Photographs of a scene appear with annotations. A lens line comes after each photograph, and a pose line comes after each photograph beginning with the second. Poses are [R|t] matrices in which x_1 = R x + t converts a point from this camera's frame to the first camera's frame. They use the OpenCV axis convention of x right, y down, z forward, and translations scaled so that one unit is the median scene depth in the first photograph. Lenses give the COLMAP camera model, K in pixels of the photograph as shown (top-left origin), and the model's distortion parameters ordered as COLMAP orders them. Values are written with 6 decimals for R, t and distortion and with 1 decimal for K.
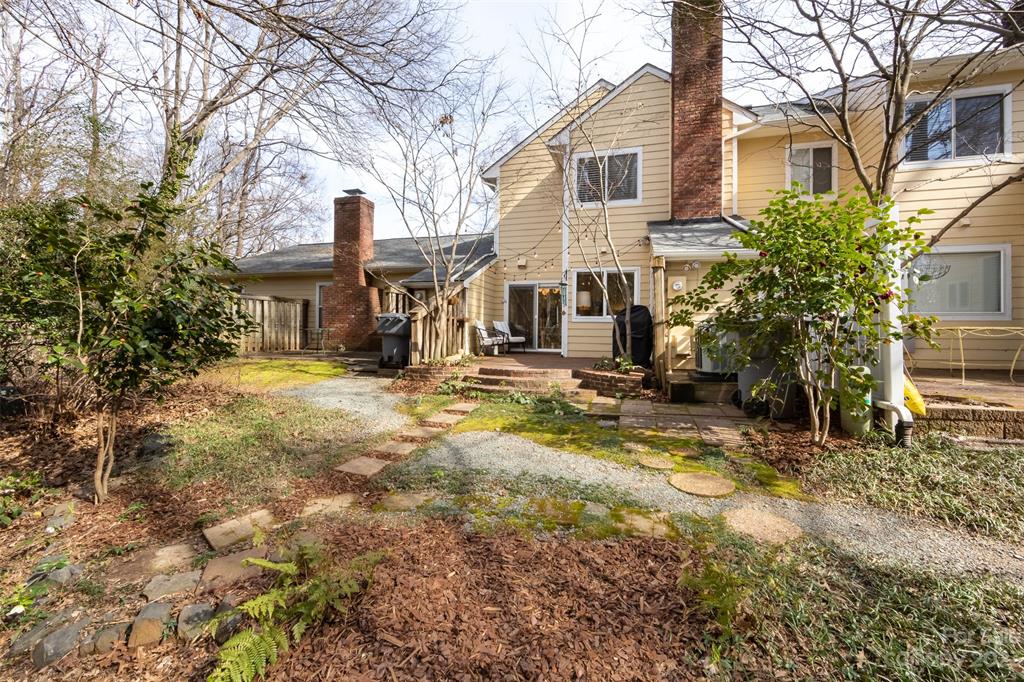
lens RADIAL K [[406.2, 0, 518.4], [0, 406.2, 337.0], [0, 0, 1]] dist [-0.001883, -0.001670]
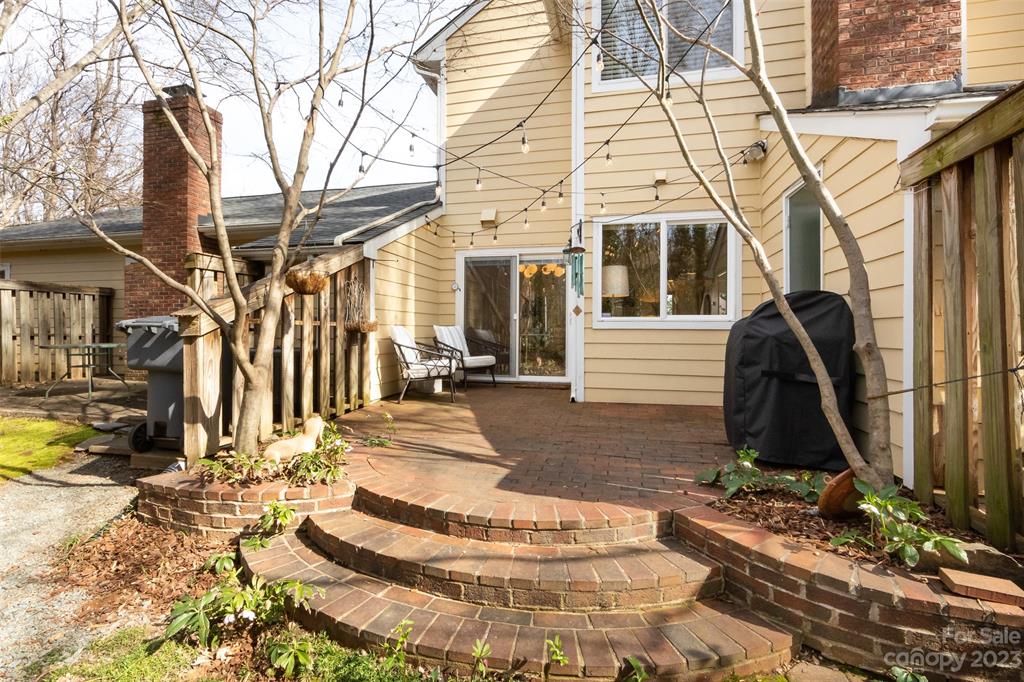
lens RADIAL K [[481.9, 0, 505.7], [0, 481.9, 337.4], [0, 0, 1]] dist [-0.000453, -0.000106]
pose [[0.999175, -0.009689, 0.039445, 0.005726], [0.009476, 0.999939, 0.005586, -0.029382], [-0.039497, -0.005208, 0.999206, 0.404106]]
